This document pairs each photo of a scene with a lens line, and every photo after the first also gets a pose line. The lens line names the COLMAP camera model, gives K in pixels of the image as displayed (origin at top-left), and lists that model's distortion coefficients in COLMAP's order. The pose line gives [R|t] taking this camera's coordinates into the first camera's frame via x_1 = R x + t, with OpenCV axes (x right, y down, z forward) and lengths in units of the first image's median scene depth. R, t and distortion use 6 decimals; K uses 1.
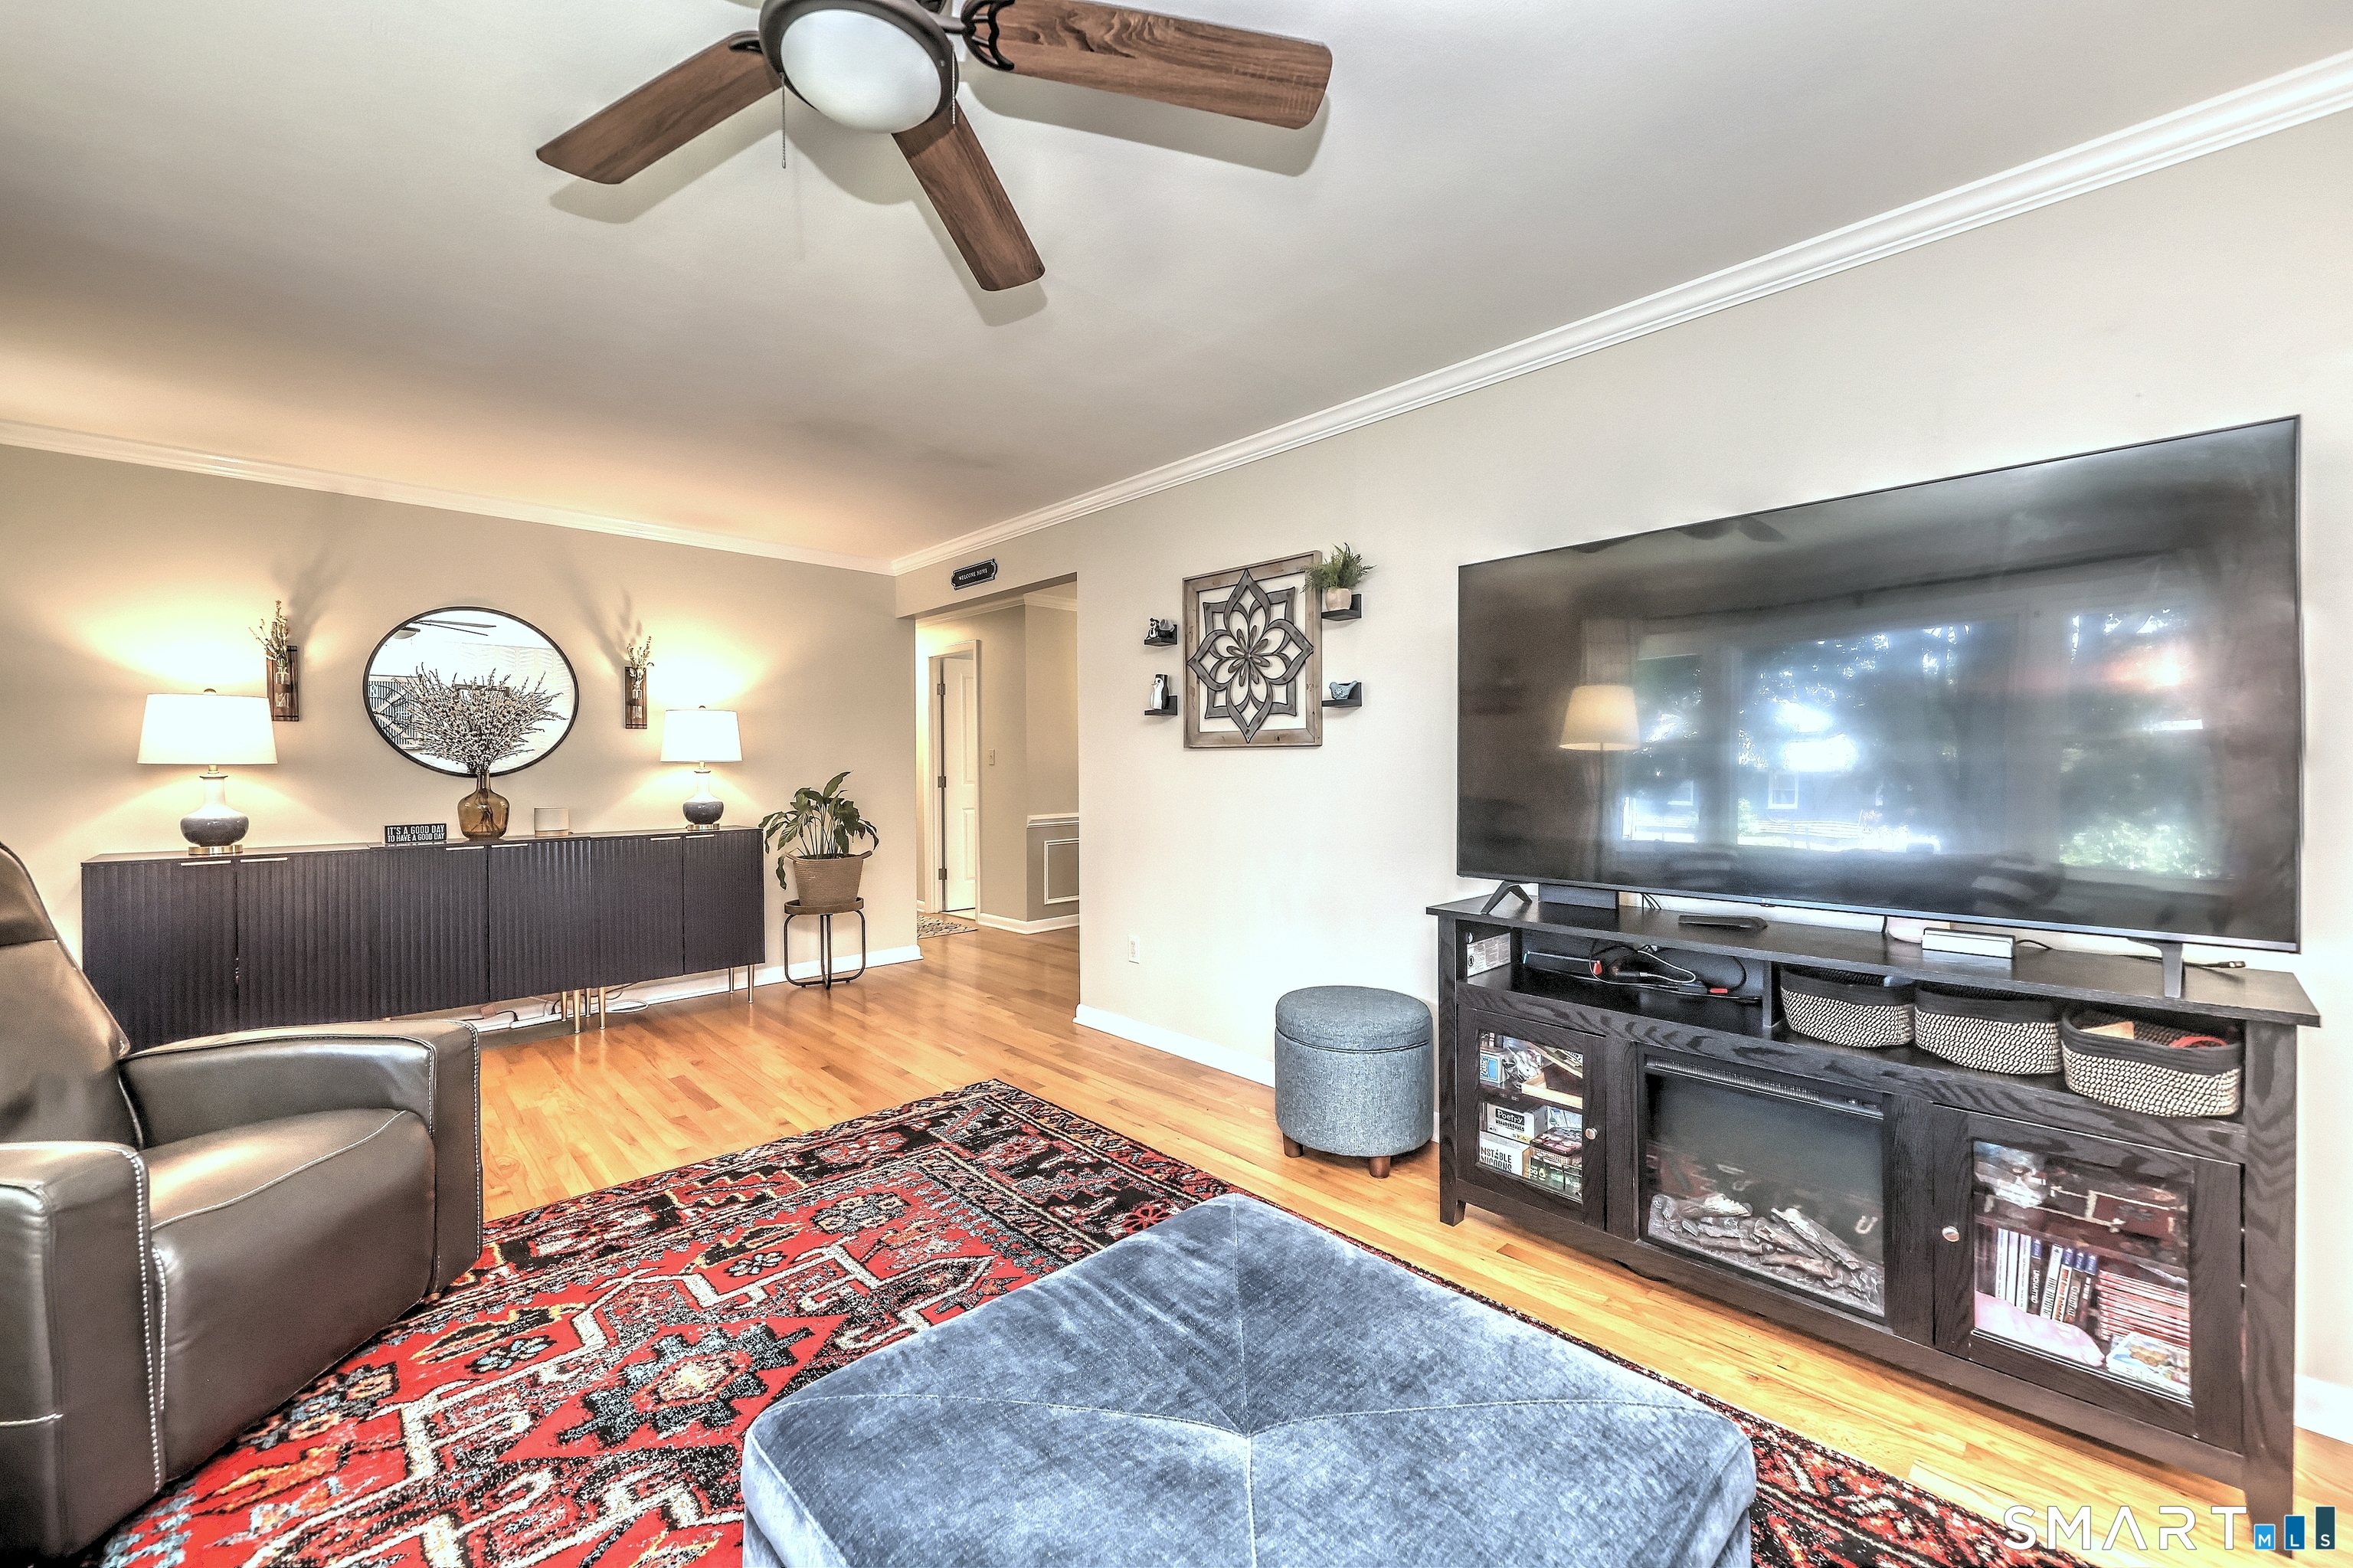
lens RADIAL K [[936.7, 0, 1165.3], [0, 936.7, 768.4], [0, 0, 1]] dist [0.019939, -0.008951]
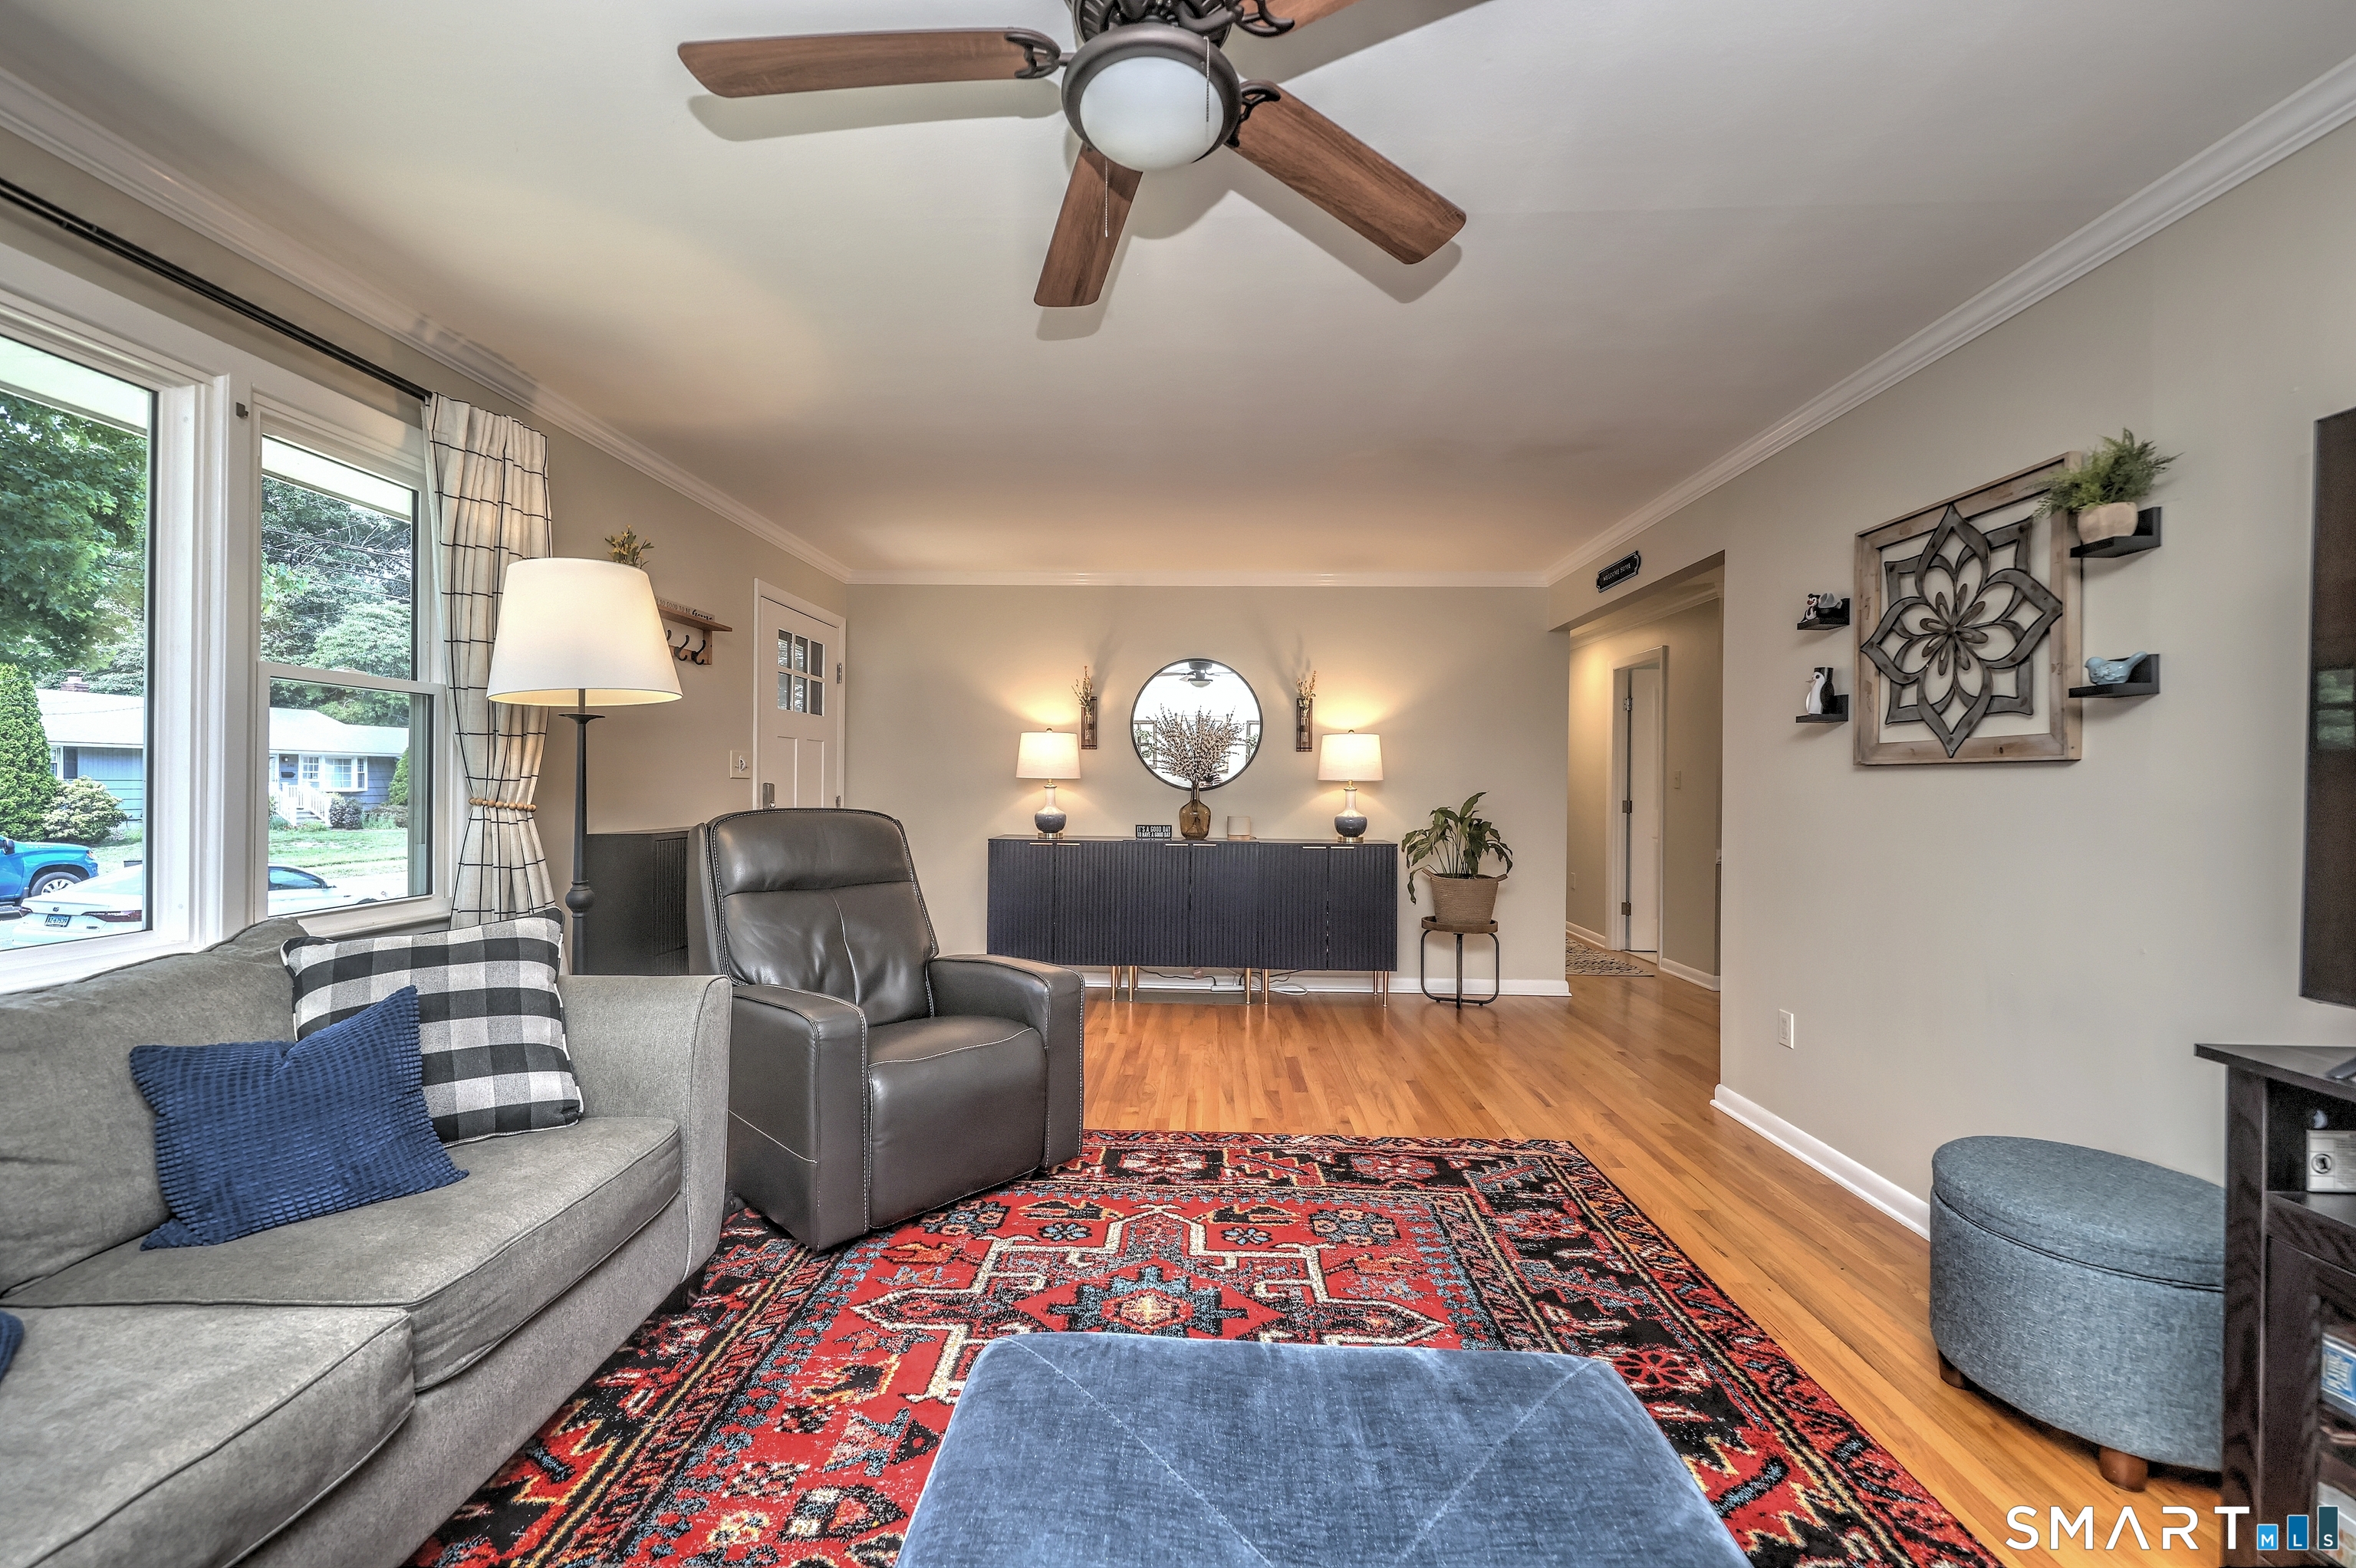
lens RADIAL K [[918.9, 0, 1167.4], [0, 918.9, 784.5], [0, 0, 1]] dist [0.022414, -0.008103]
pose [[0.699232, 0.012347, -0.714789, 0.197065], [-0.018263, 0.999833, -0.000595, 0.003206], [0.714662, 0.013470, 0.699340, 0.135733]]
